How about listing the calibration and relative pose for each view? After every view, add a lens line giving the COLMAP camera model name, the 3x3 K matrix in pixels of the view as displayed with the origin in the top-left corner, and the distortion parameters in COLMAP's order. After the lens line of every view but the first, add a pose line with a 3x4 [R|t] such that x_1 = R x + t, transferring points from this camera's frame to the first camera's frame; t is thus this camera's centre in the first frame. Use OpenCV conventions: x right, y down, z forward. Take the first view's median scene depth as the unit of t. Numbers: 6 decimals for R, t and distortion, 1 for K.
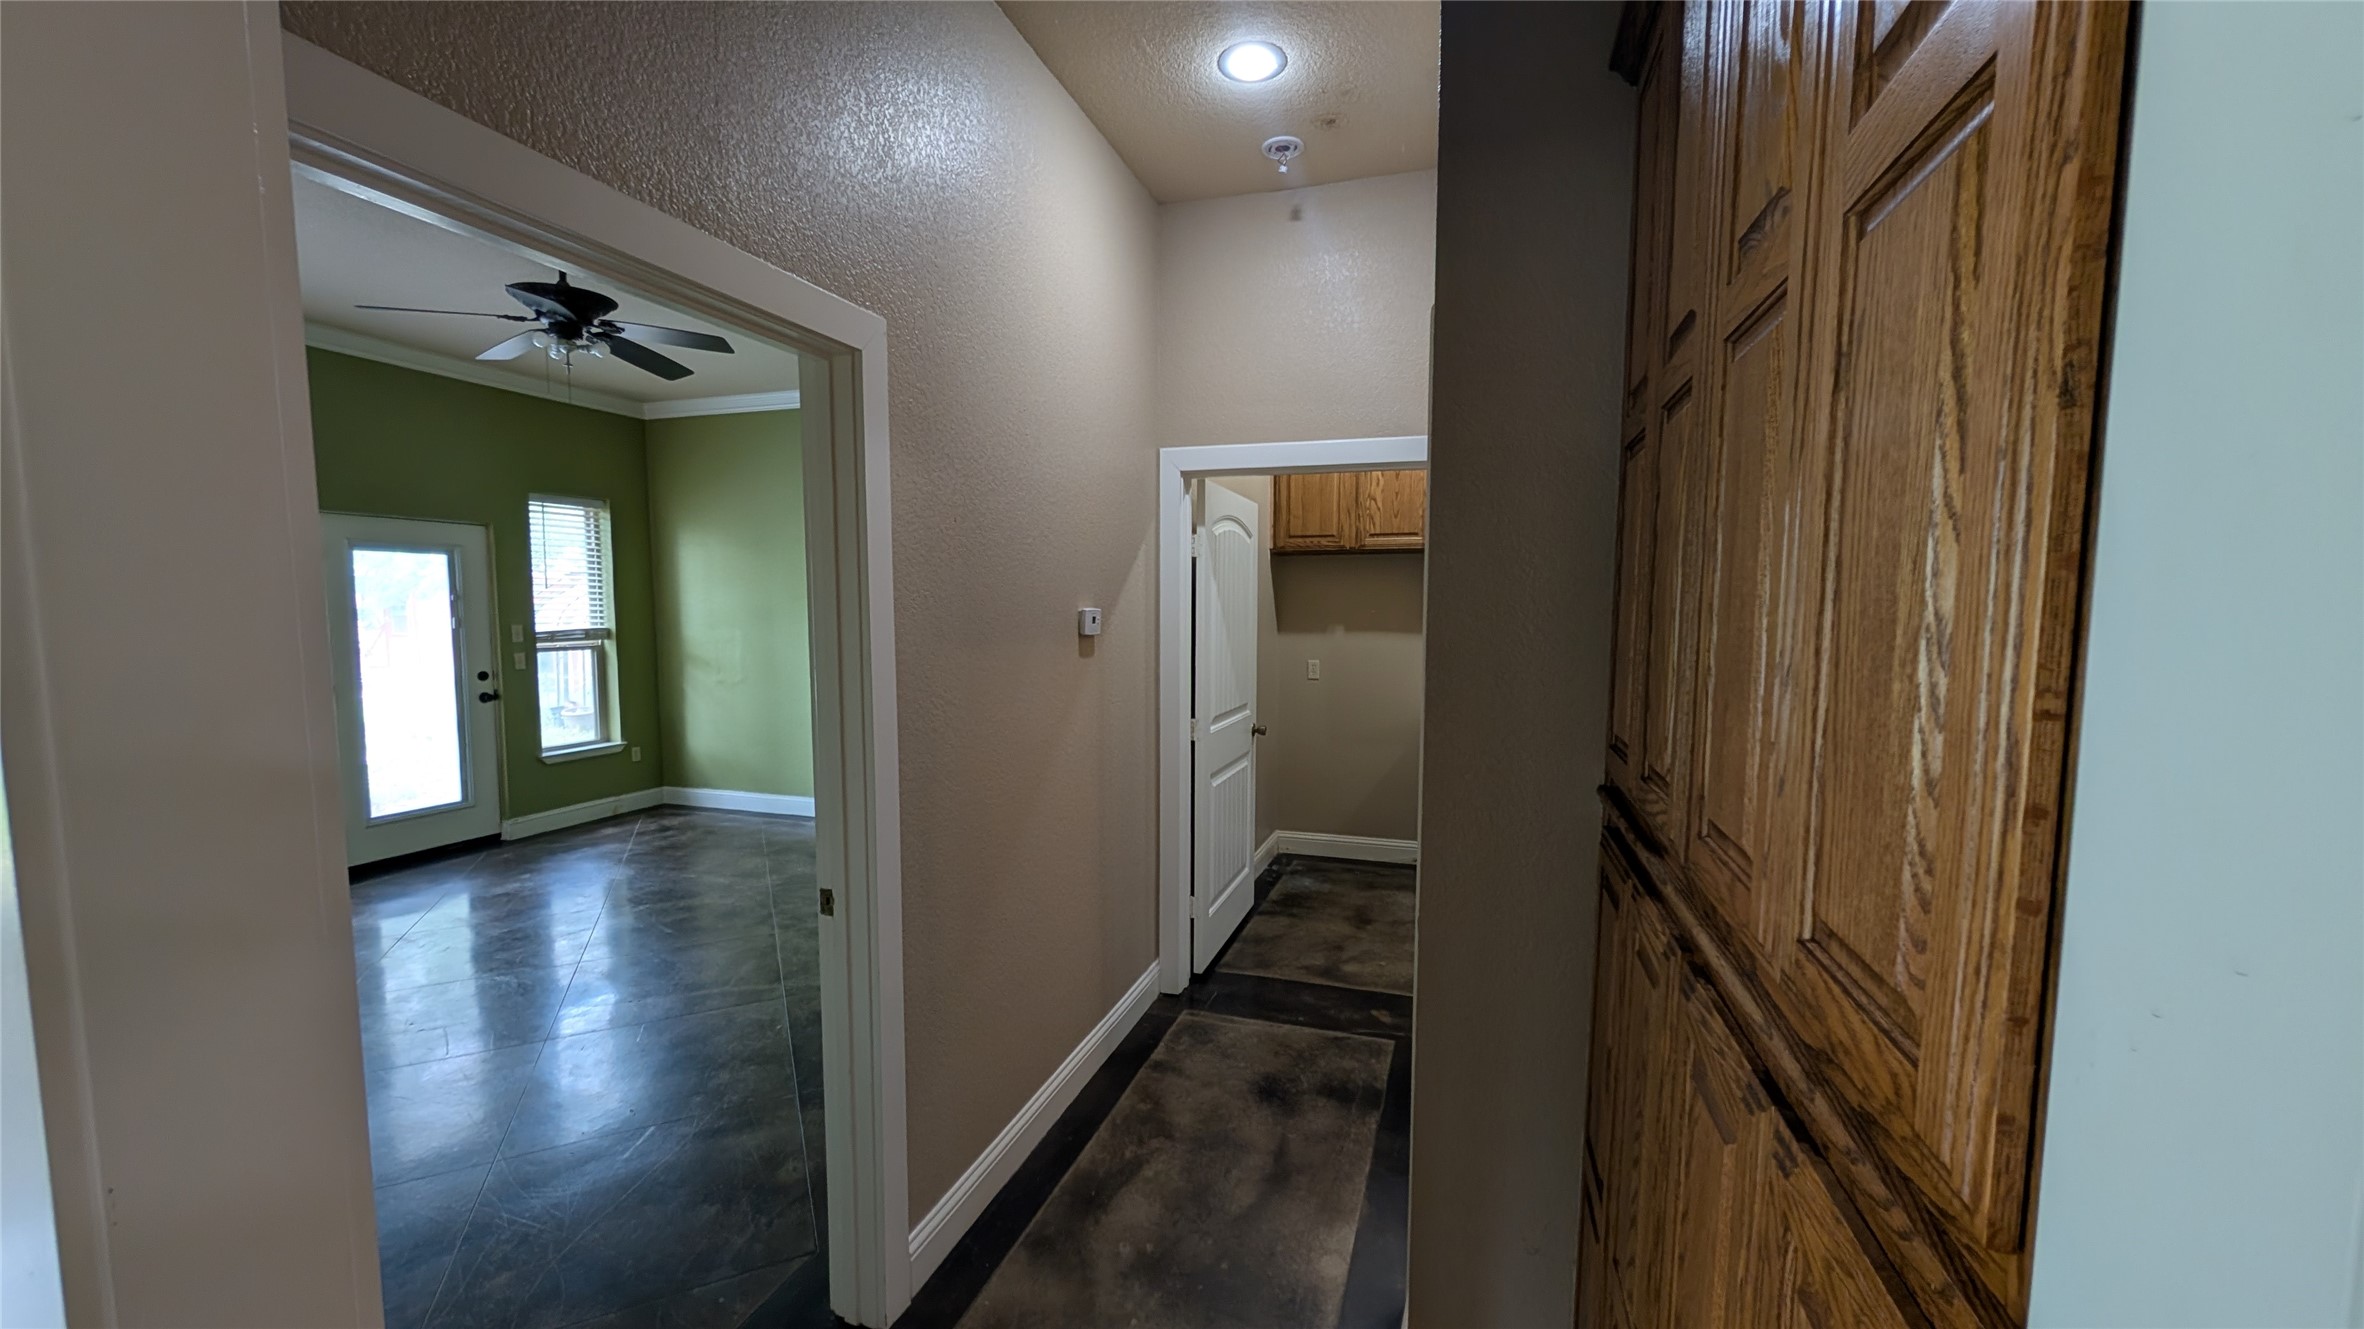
lens RADIAL K [[890.4, 0, 1192.7], [0, 890.4, 673.7], [0, 0, 1]] dist [-0.000108, 0.000052]
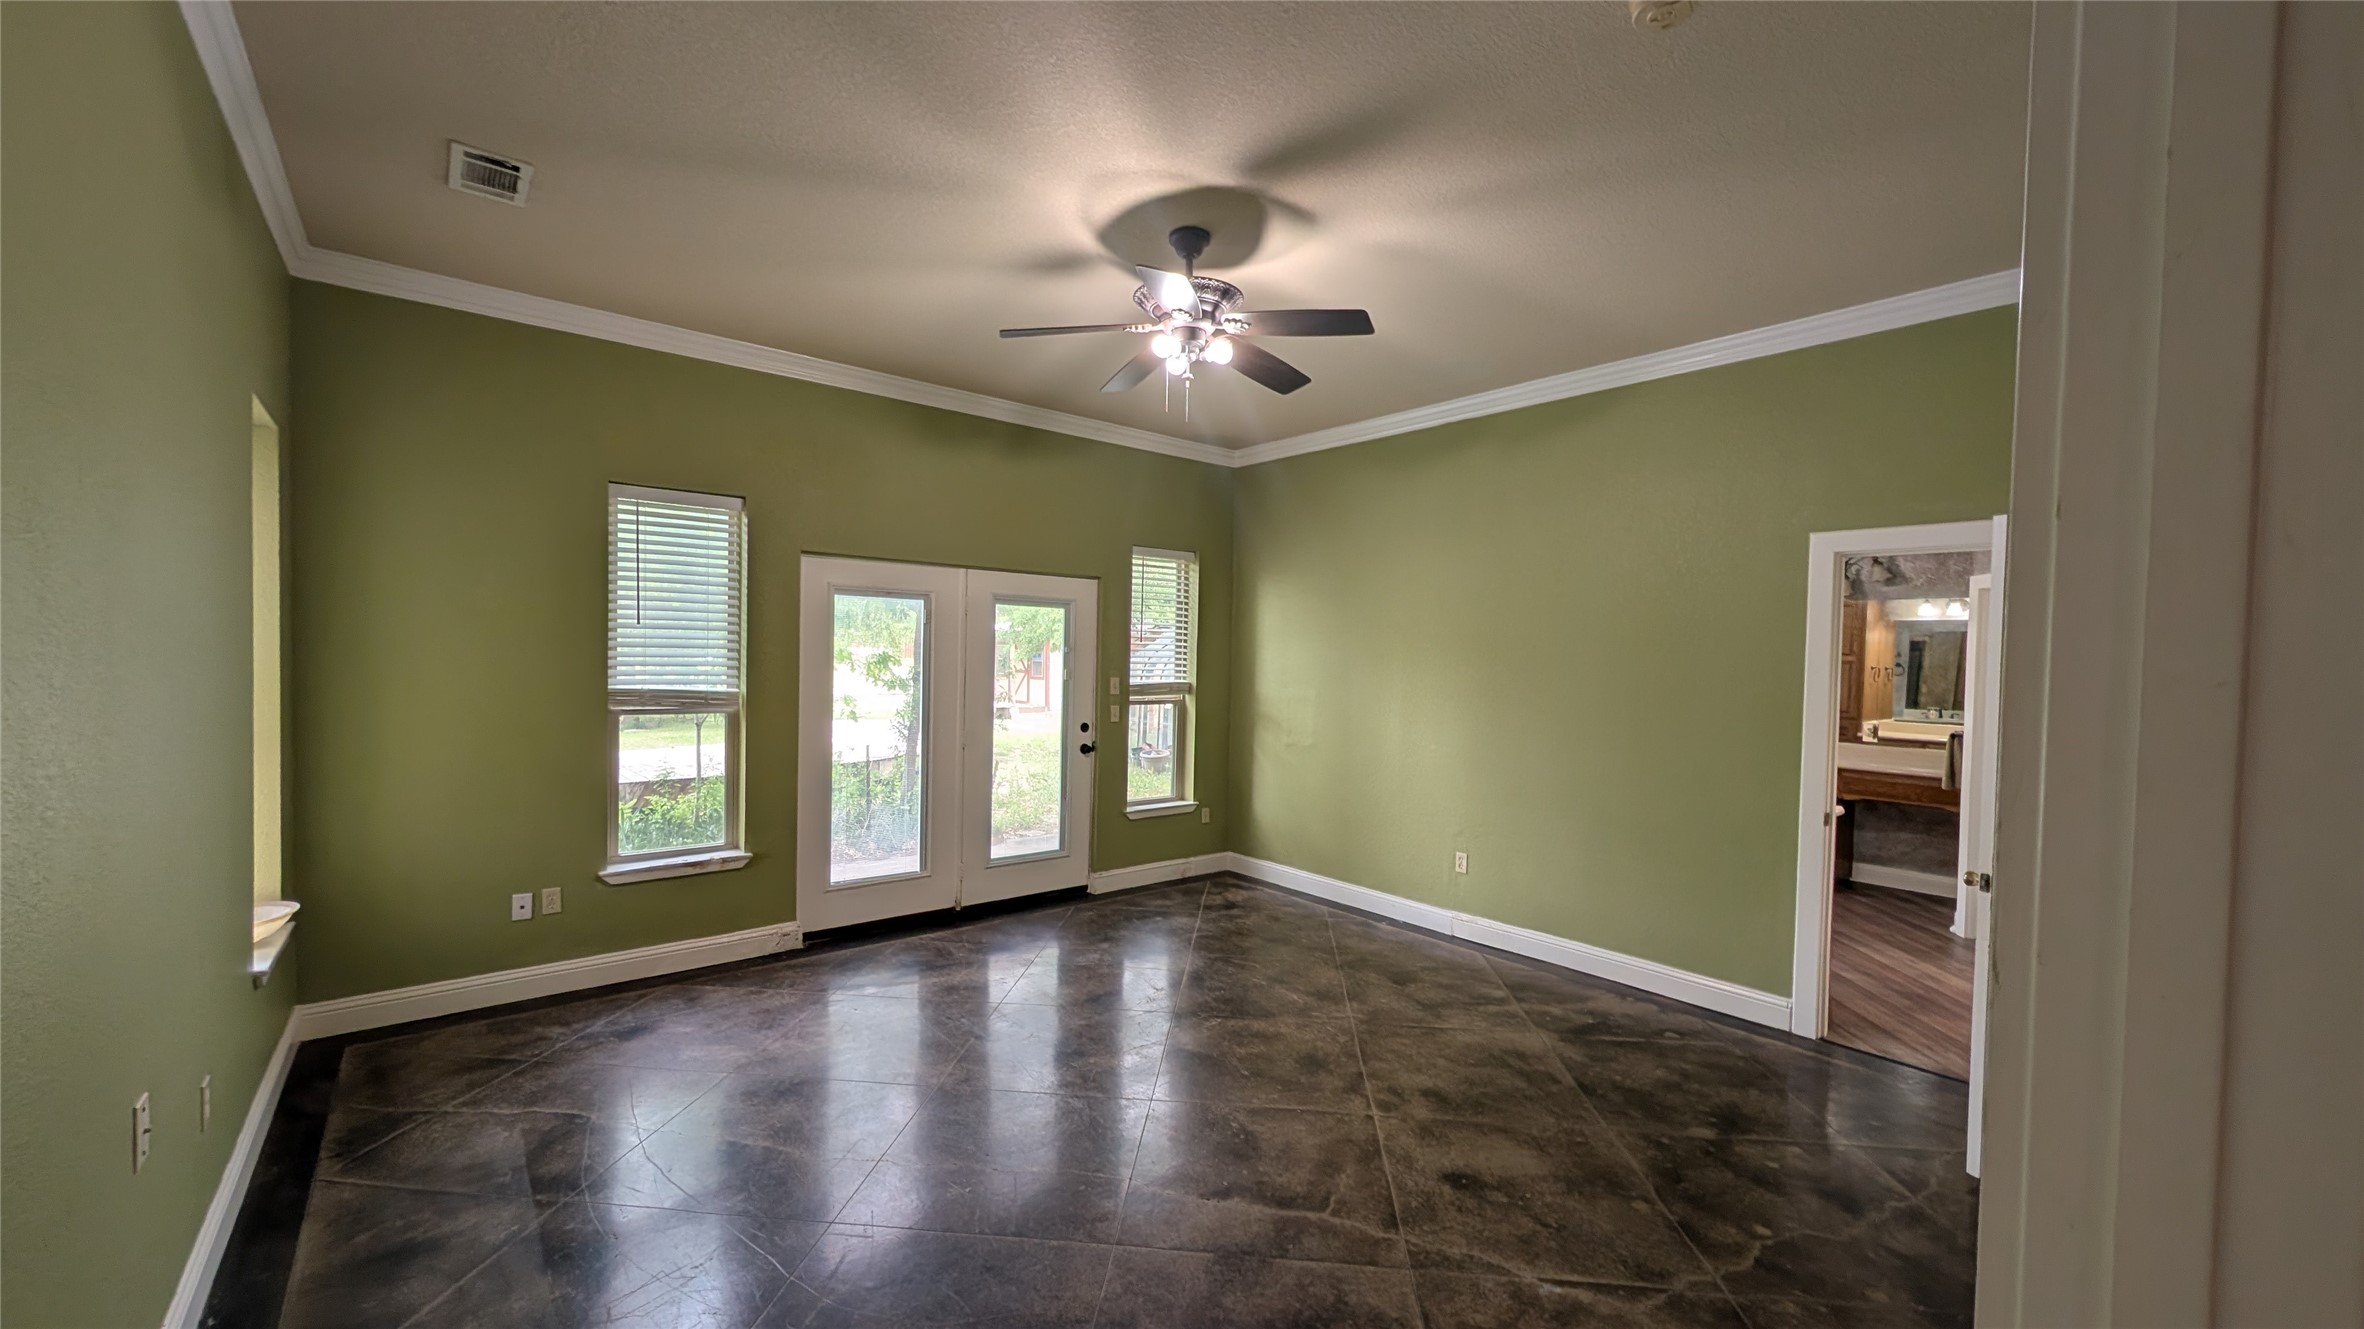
lens RADIAL K [[890.4, 0, 1181.6], [0, 890.4, 665.3], [0, 0, 1]] dist [-0.000108, 0.000052]
pose [[0.841130, 0.022812, -0.540352, -0.149786], [-0.062654, 0.996493, -0.055460, -0.017236], [0.537192, 0.080504, 0.839610, 0.191272]]
